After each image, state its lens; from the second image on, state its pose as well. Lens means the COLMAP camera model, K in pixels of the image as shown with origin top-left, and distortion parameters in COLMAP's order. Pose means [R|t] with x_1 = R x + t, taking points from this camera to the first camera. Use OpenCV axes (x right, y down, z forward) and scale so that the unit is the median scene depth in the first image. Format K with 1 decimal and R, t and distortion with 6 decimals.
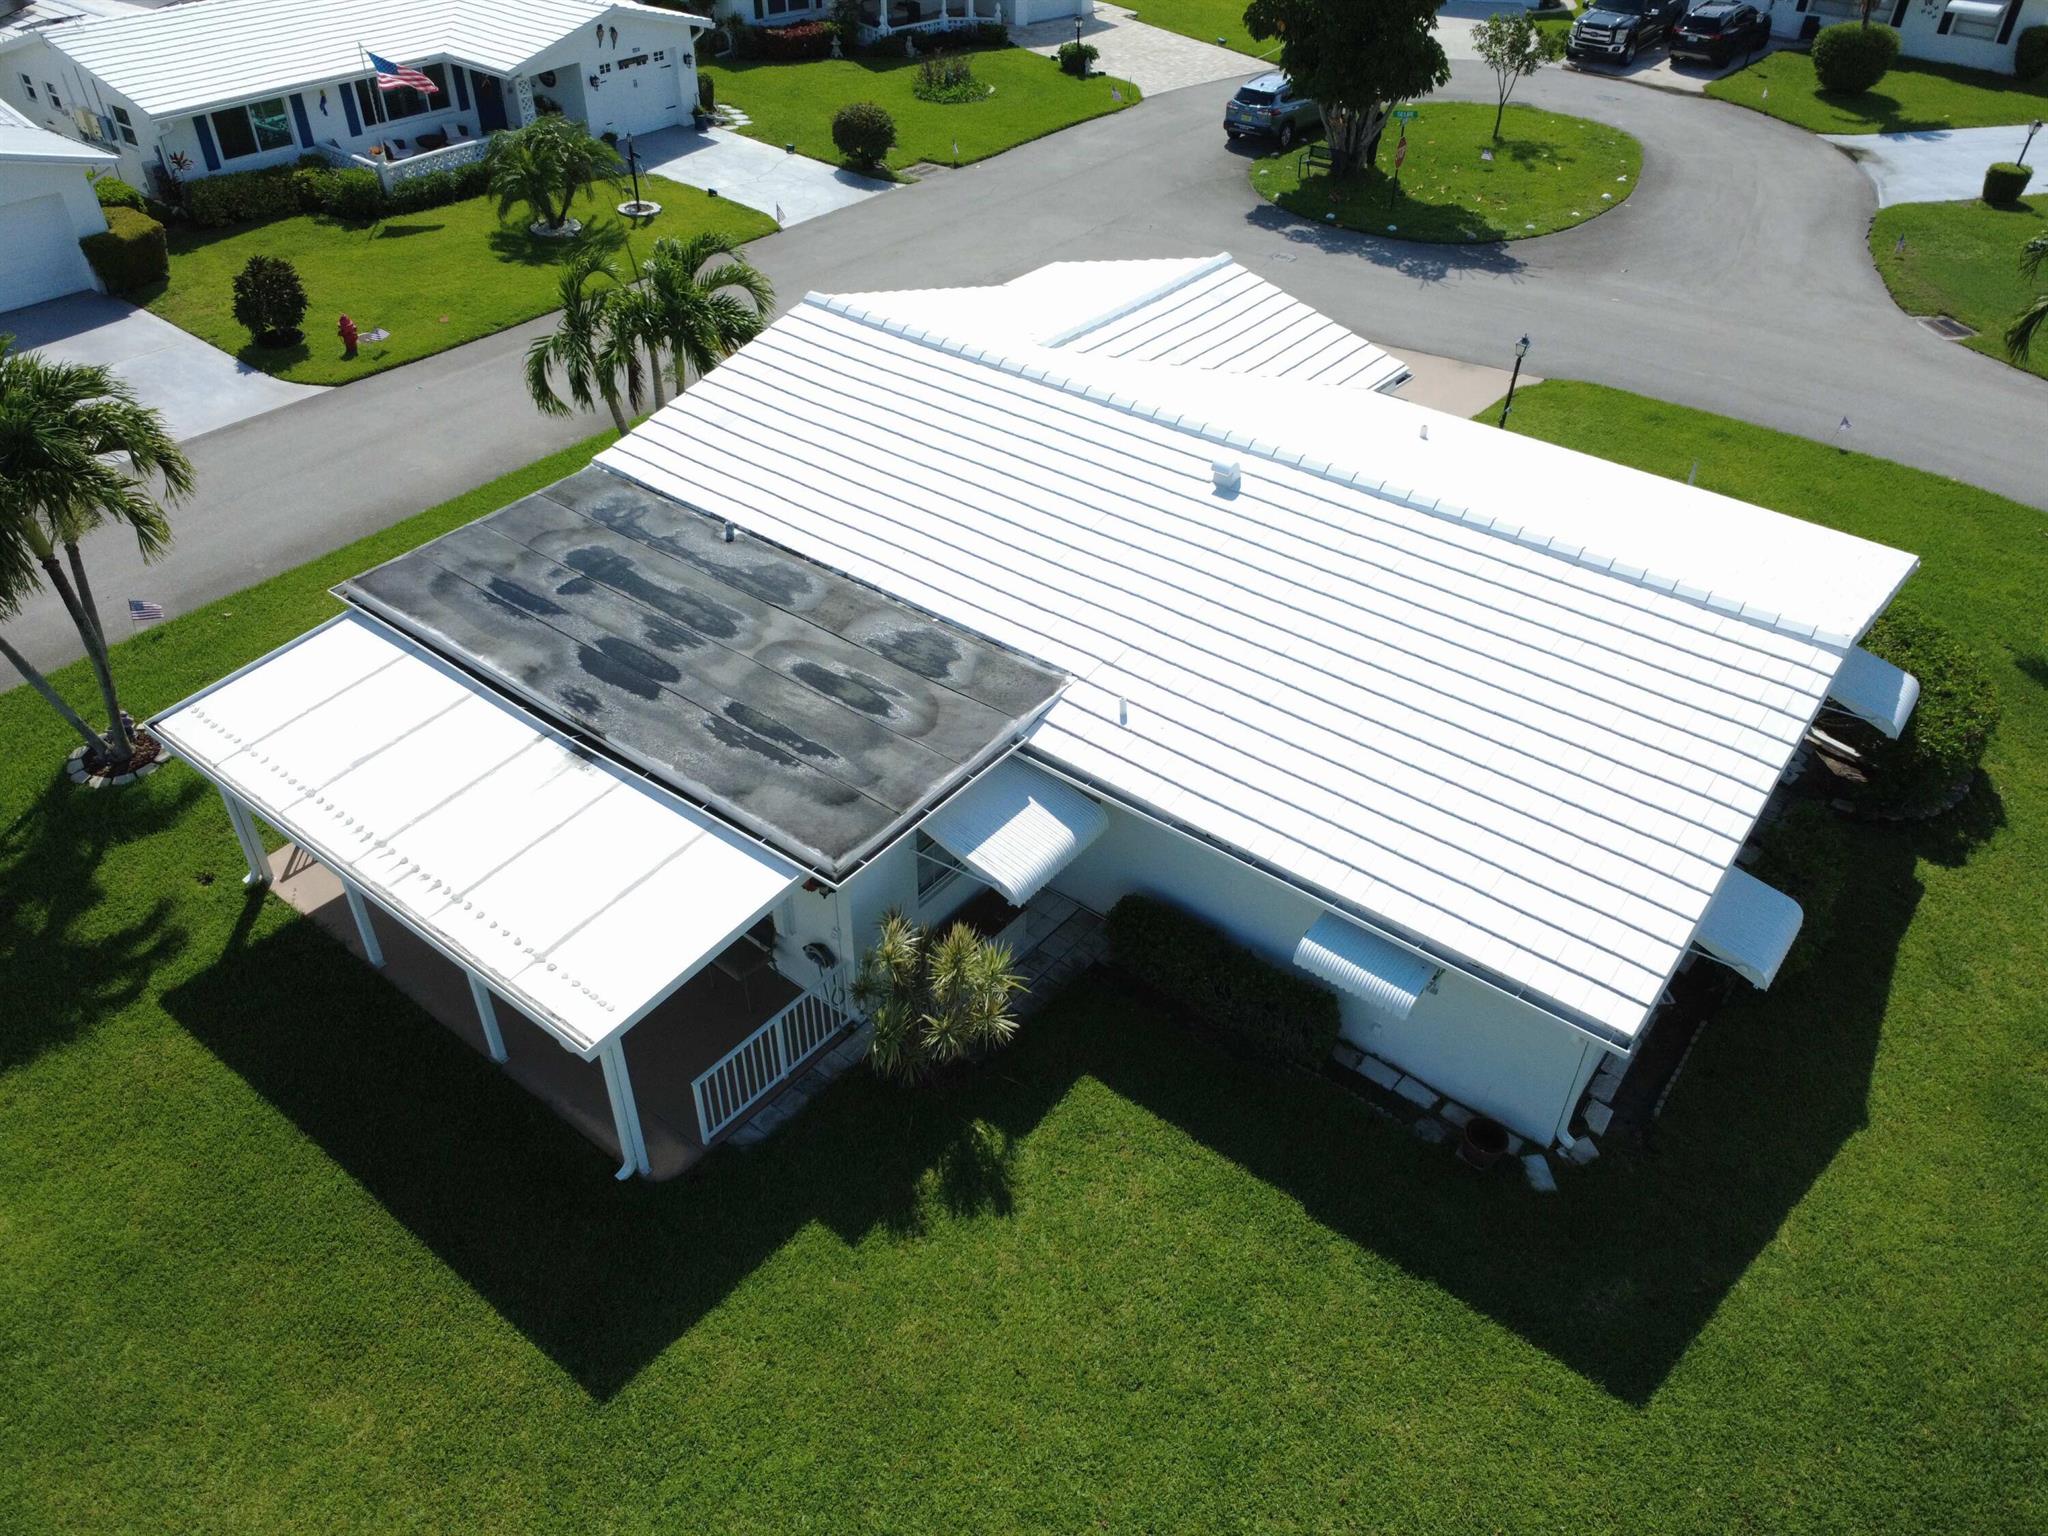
lens RADIAL K [[1483.9, 0, 1024.0], [0, 1483.9, 768.0], [0, 0, 1]] dist [-0.002028, -0.002117]
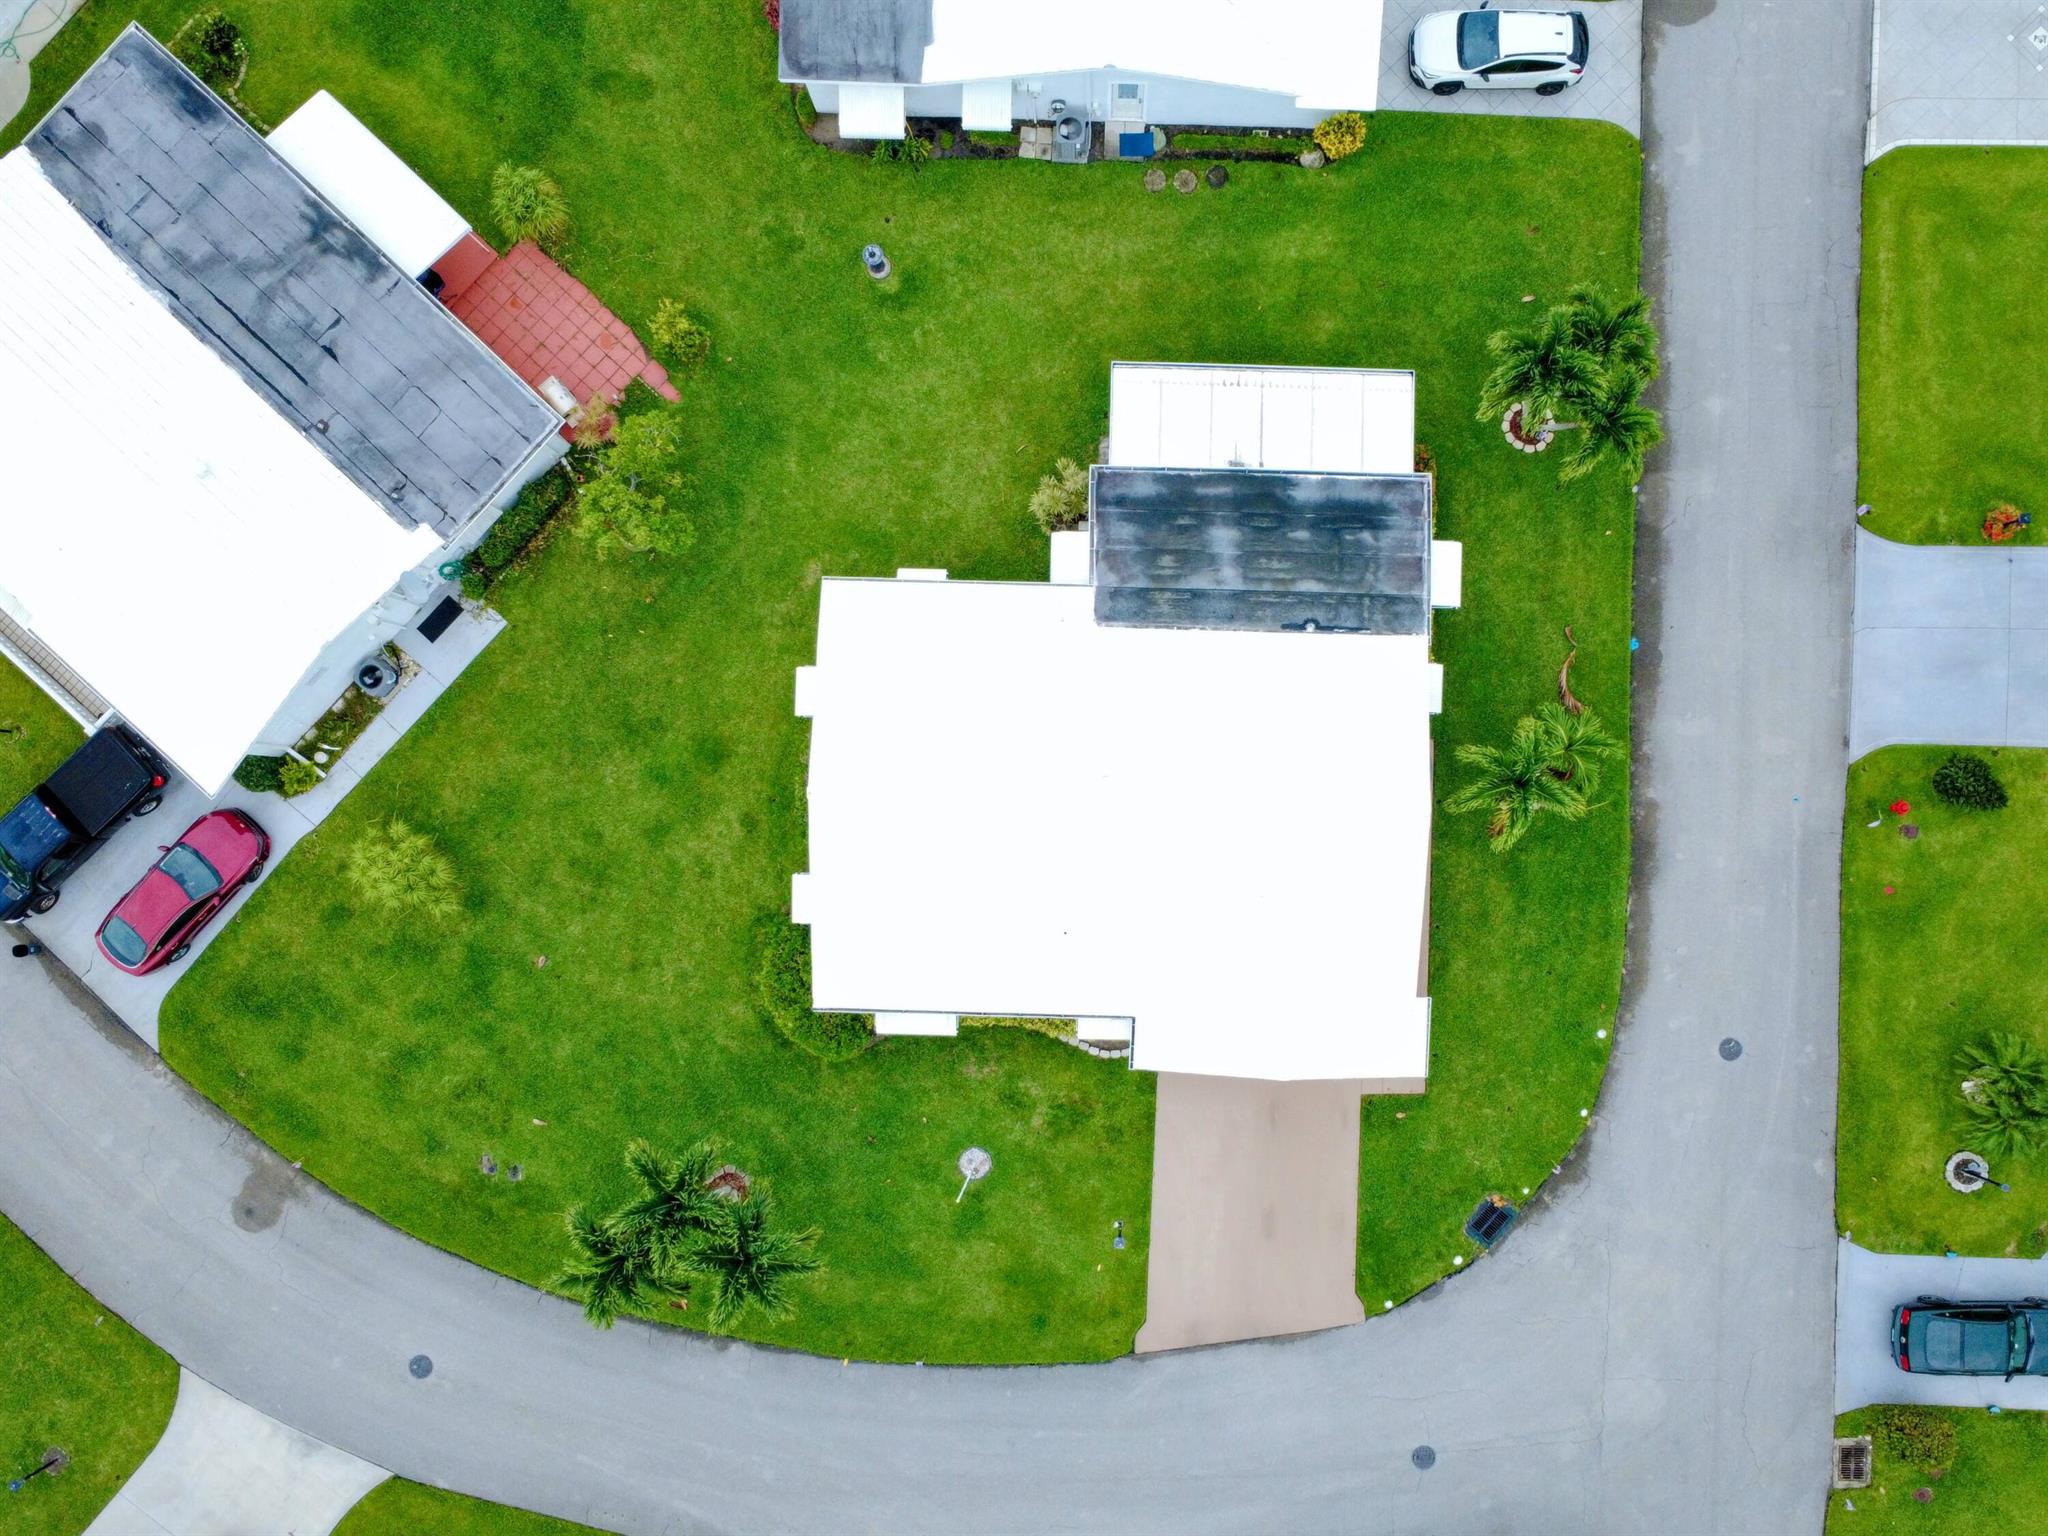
lens RADIAL K [[1593.1, 0, 1111.5], [0, 1593.1, 825.1], [0, 0, 1]] dist [0.005442, 0.005500]
pose [[-0.806004, 0.591612, -0.018788, 0.174641], [-0.379772, -0.492527, 0.783065, -1.552052], [0.454017, 0.638288, 0.621657, -0.209316]]
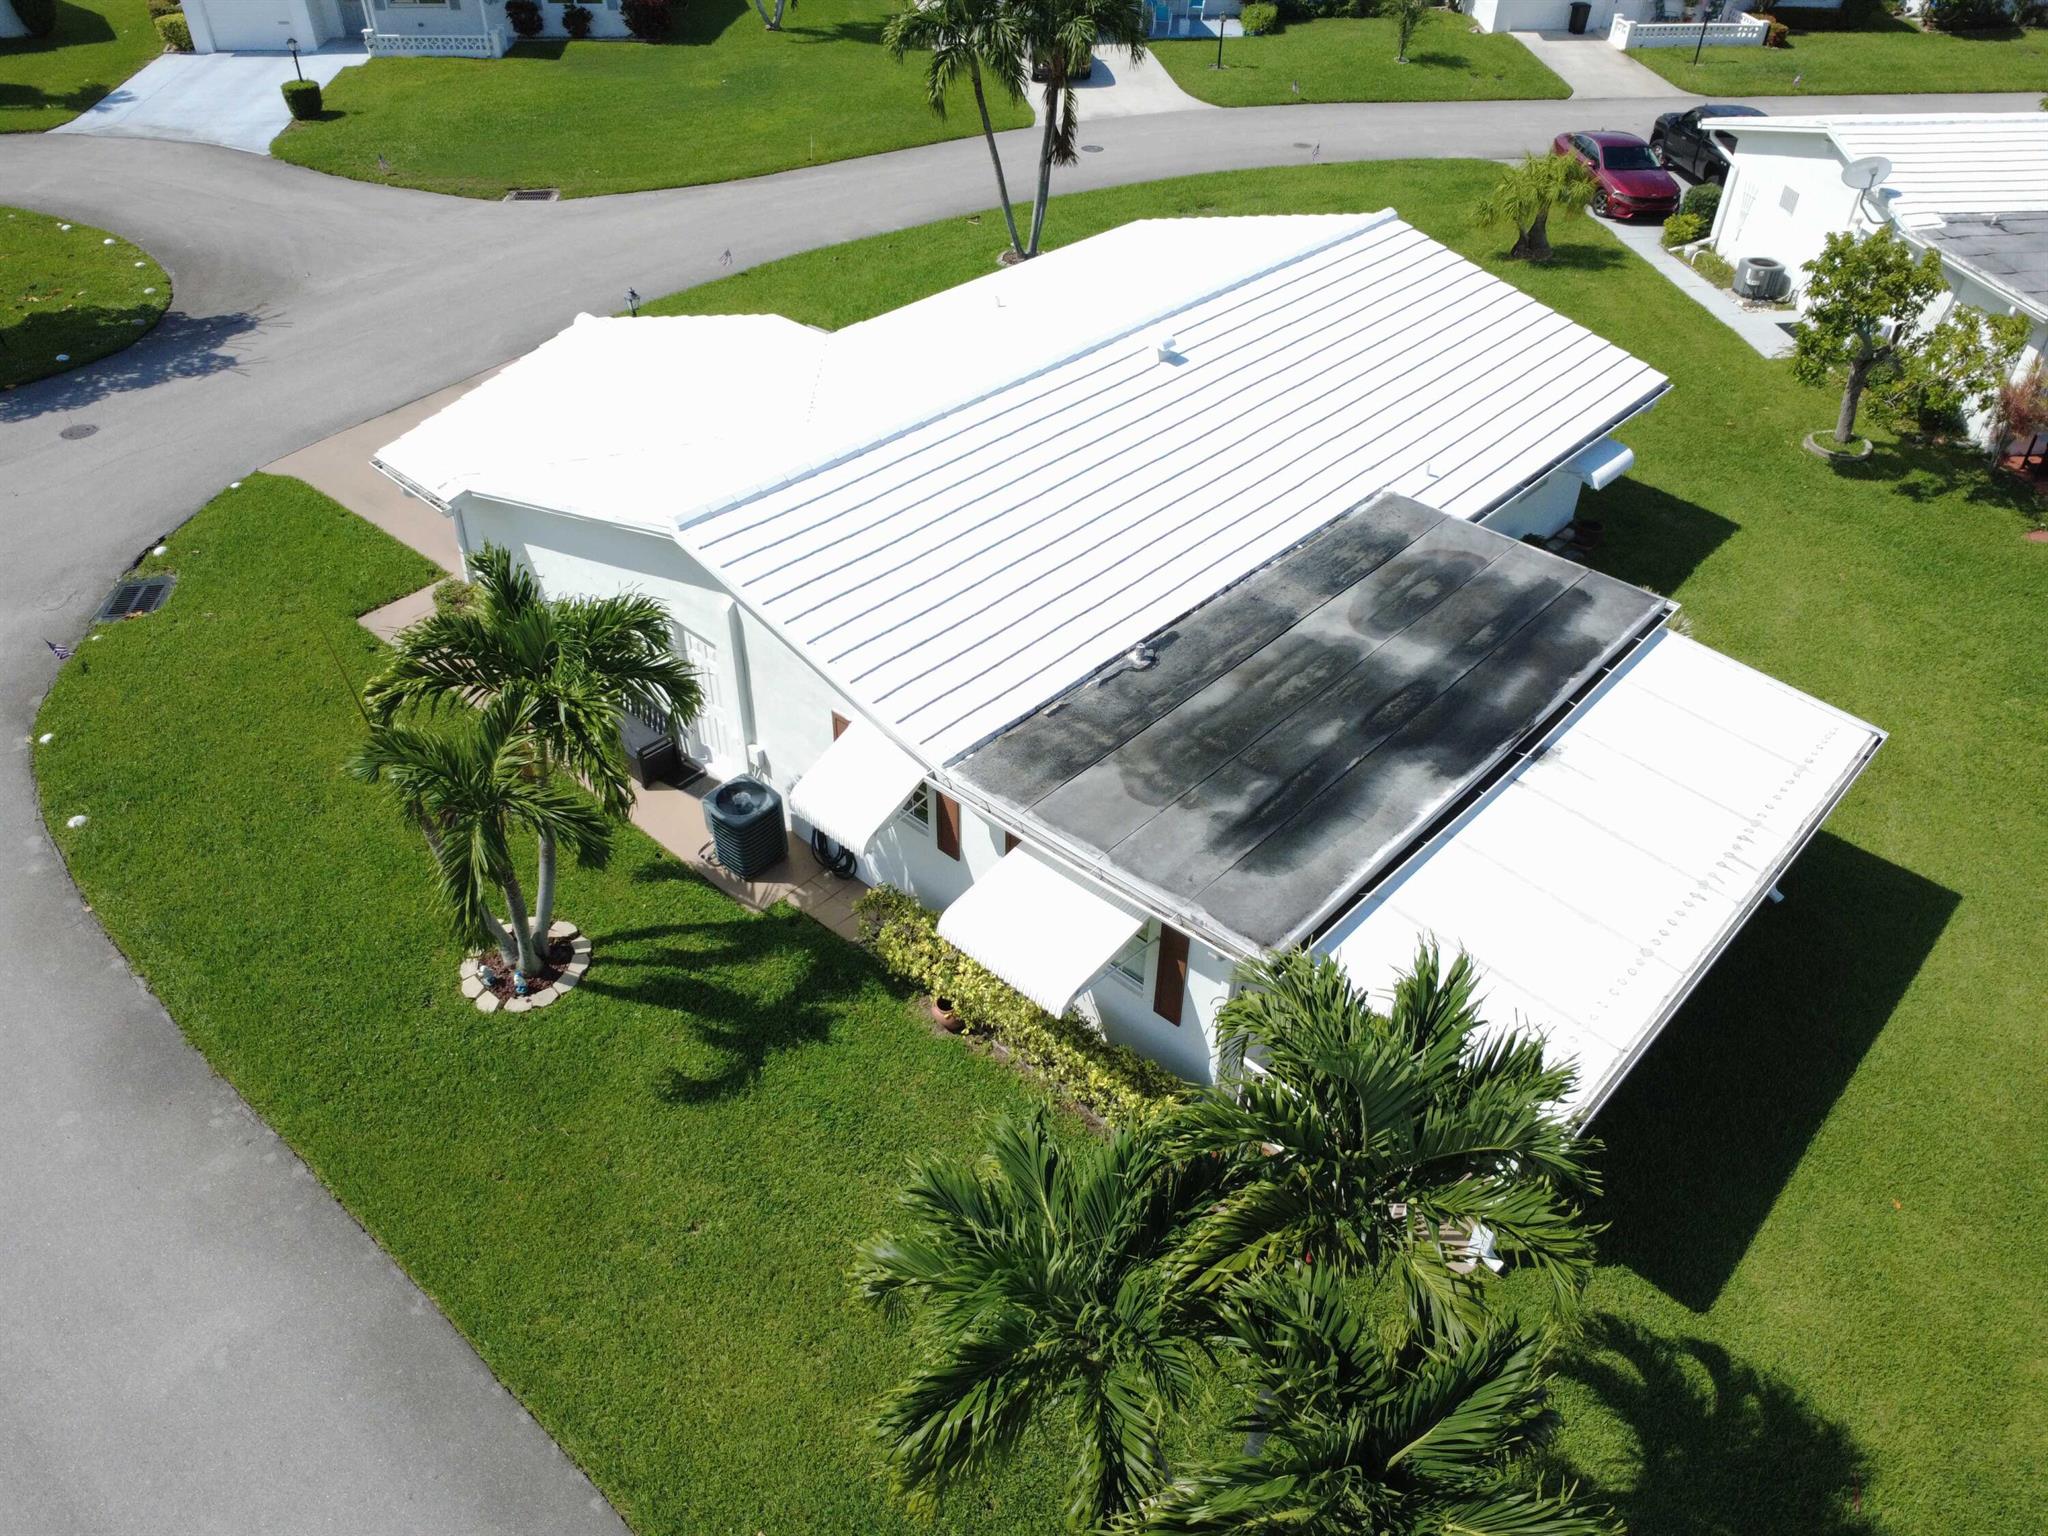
lens RADIAL K [[1497.1, 0, 1021.6], [0, 1497.1, 763.7], [0, 0, 1]] dist [-0.003992, 0.000697]
pose [[0.083022, -0.626466, 0.775014, -0.789929], [0.607372, 0.648372, 0.459034, -0.481422], [-0.790067, 0.432612, 0.434328, 0.598595]]
